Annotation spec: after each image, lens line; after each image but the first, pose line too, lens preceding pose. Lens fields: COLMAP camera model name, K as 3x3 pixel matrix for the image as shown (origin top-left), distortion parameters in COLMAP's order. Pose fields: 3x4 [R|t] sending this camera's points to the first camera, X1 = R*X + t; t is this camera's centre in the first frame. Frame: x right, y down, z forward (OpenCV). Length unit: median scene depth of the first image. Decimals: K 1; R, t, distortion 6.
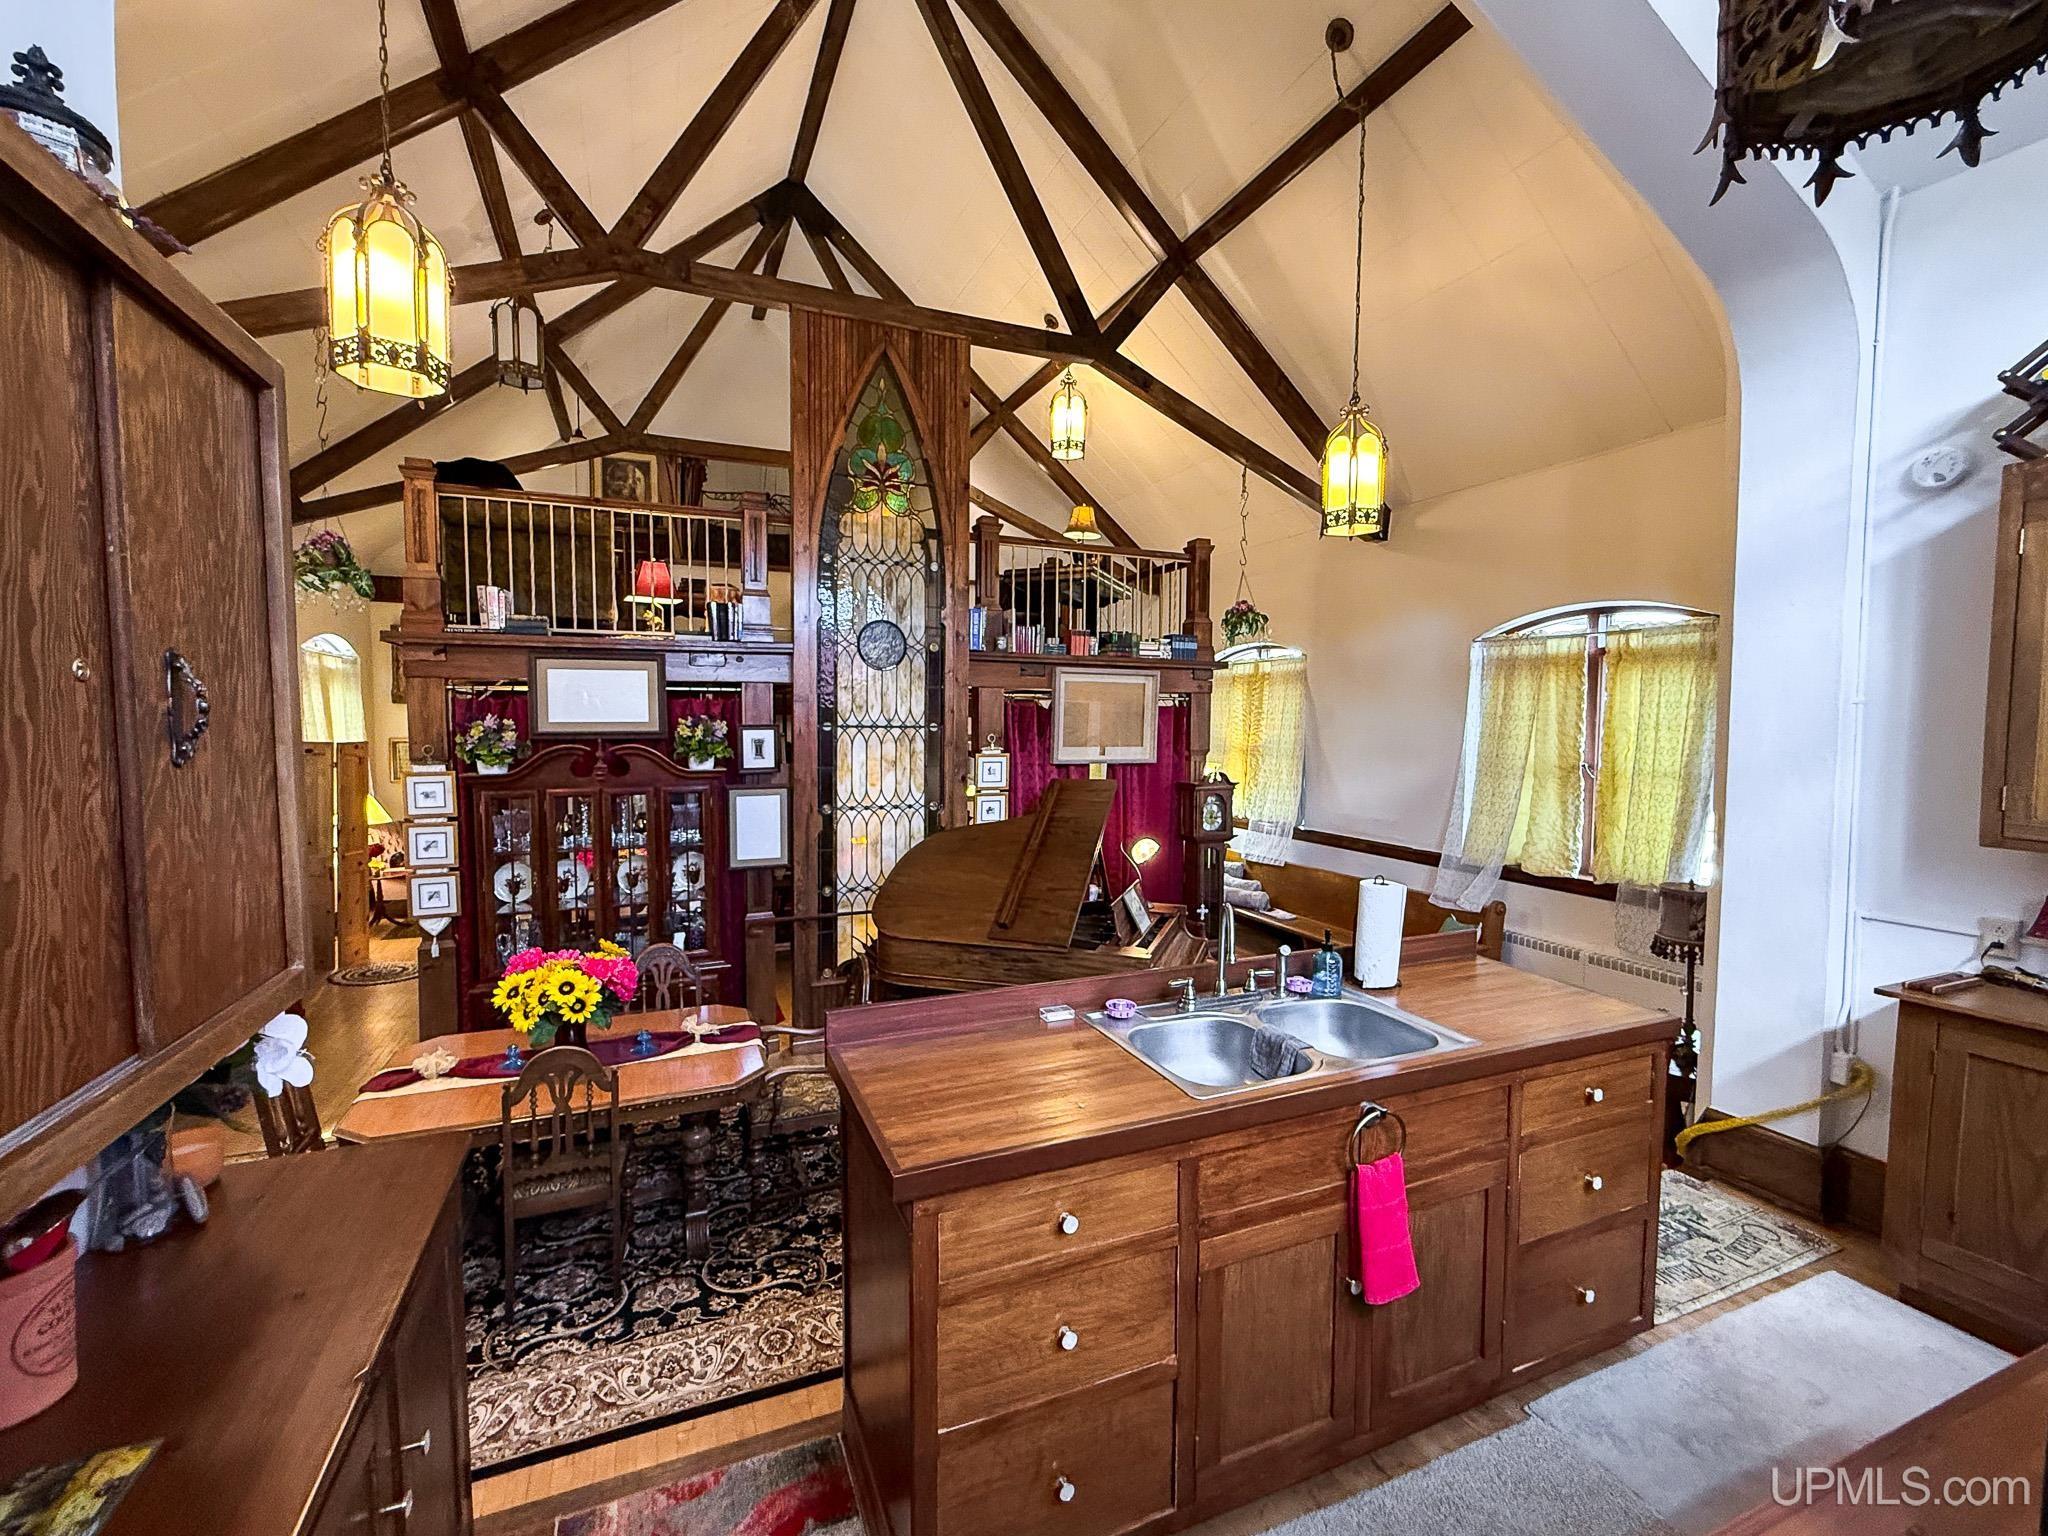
lens RADIAL K [[869.4, 0, 1024.0], [0, 869.4, 768.0], [0, 0, 1]] dist [-0.002287, 0.000048]
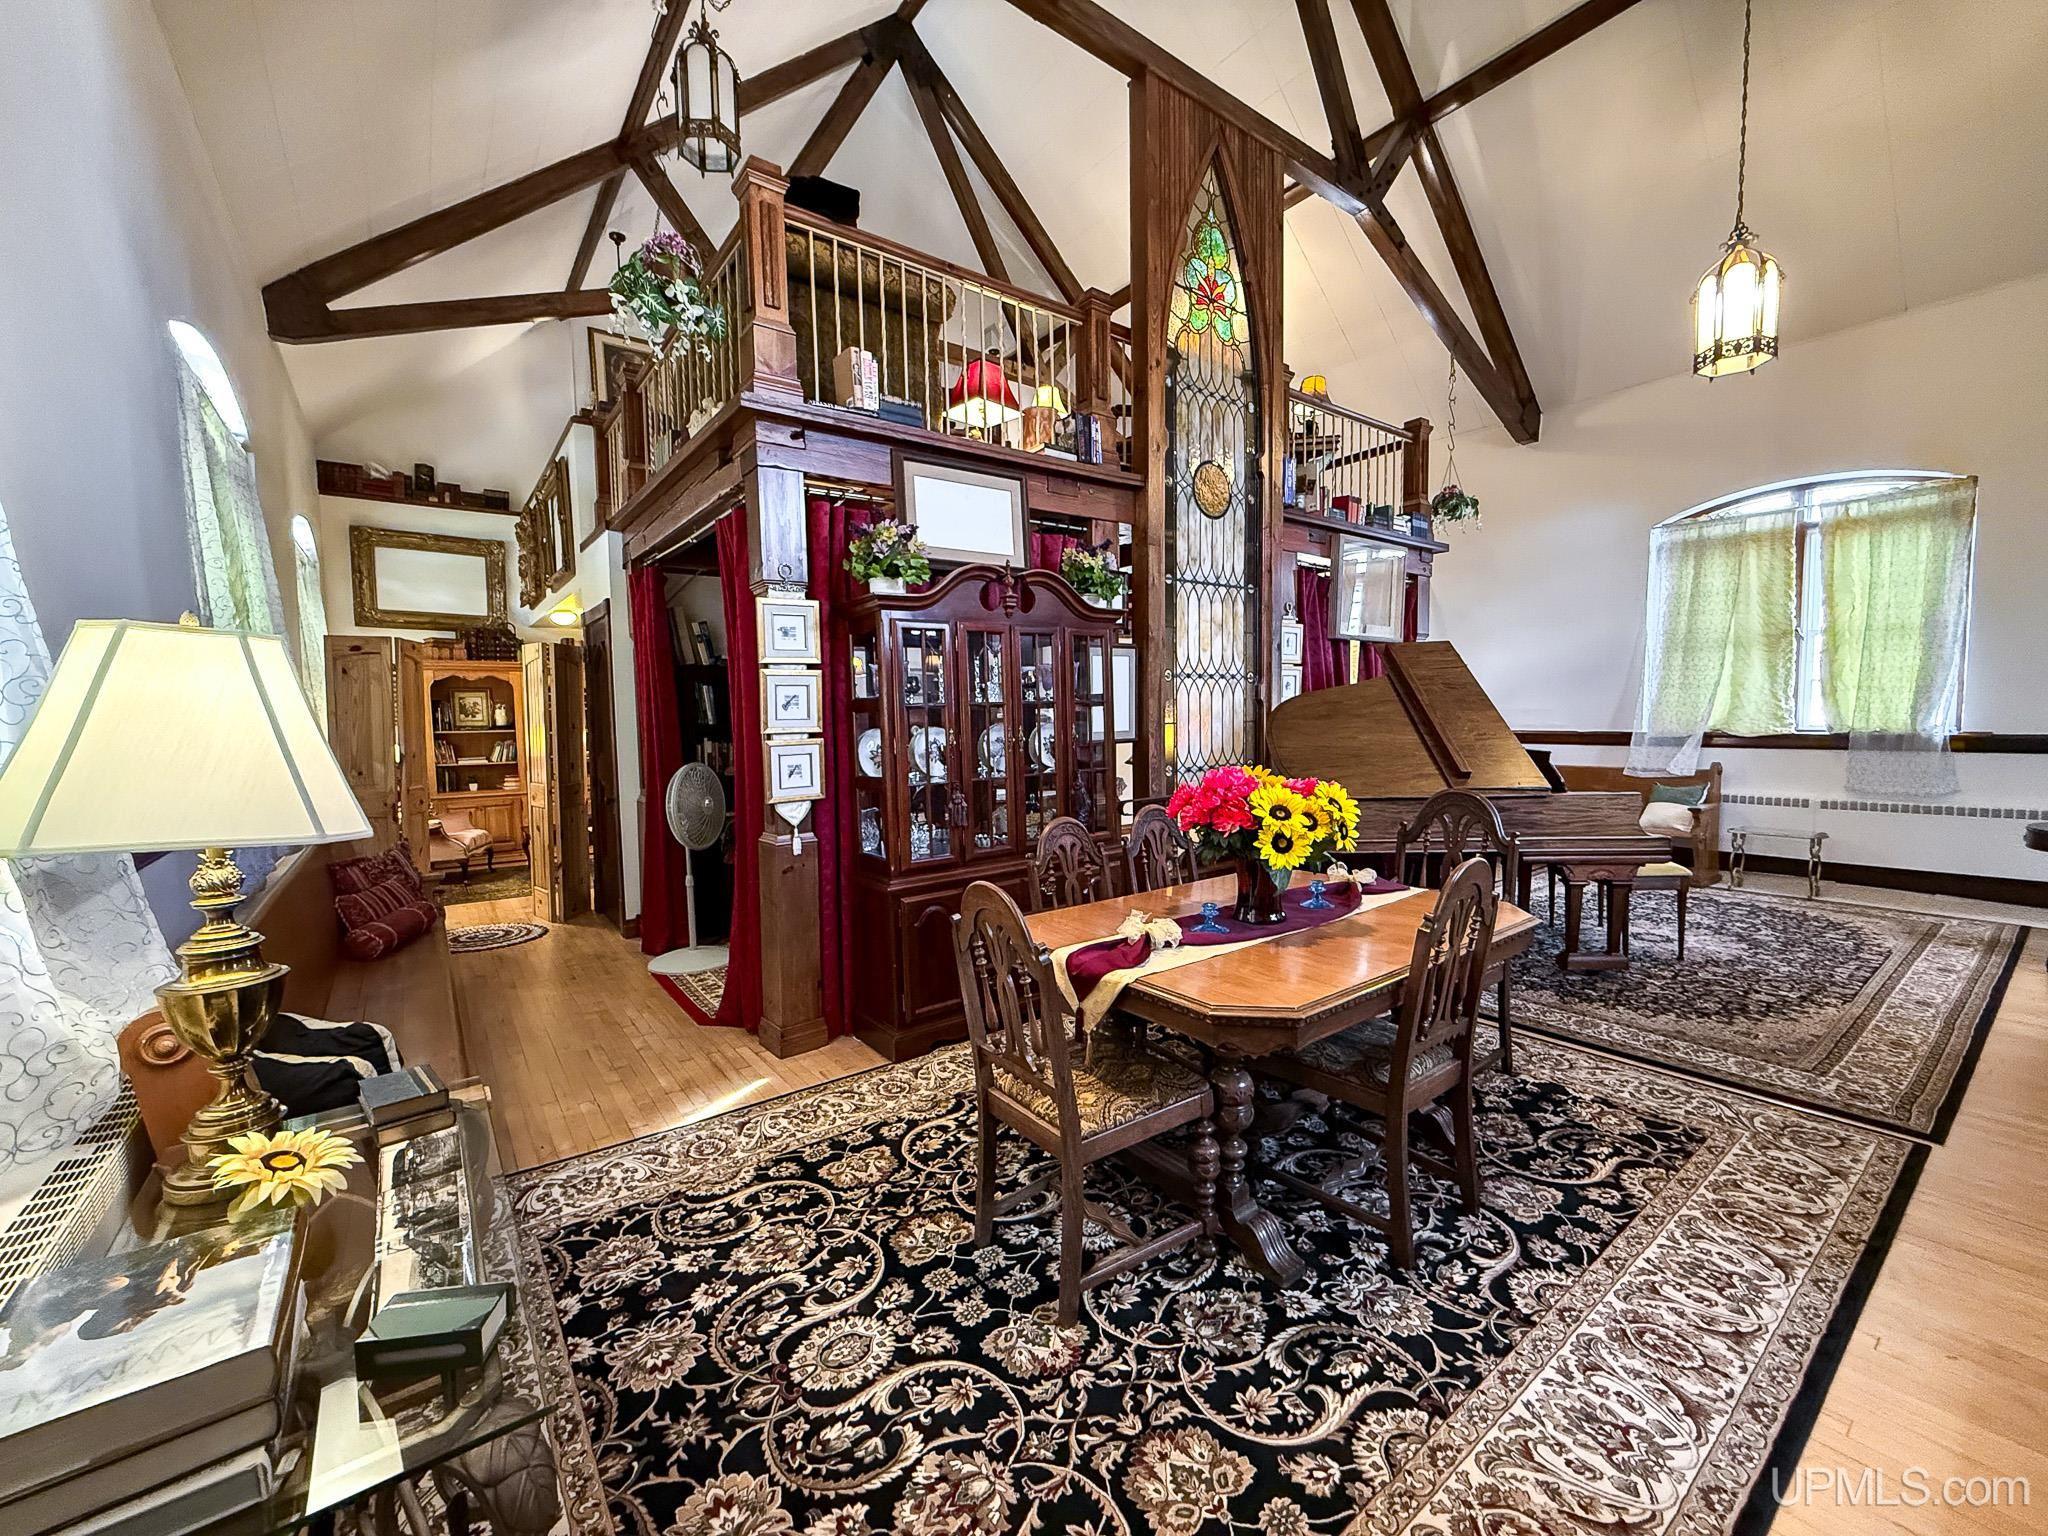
lens RADIAL K [[815.5, 0, 1024.0], [0, 815.5, 768.0], [0, 0, 1]] dist [-0.001103, -0.000101]
pose [[0.972110, -0.041168, 0.230885, -0.548238], [0.038684, 0.999135, 0.015279, 0.119316], [-0.231314, -0.005922, 0.972861, 0.238885]]
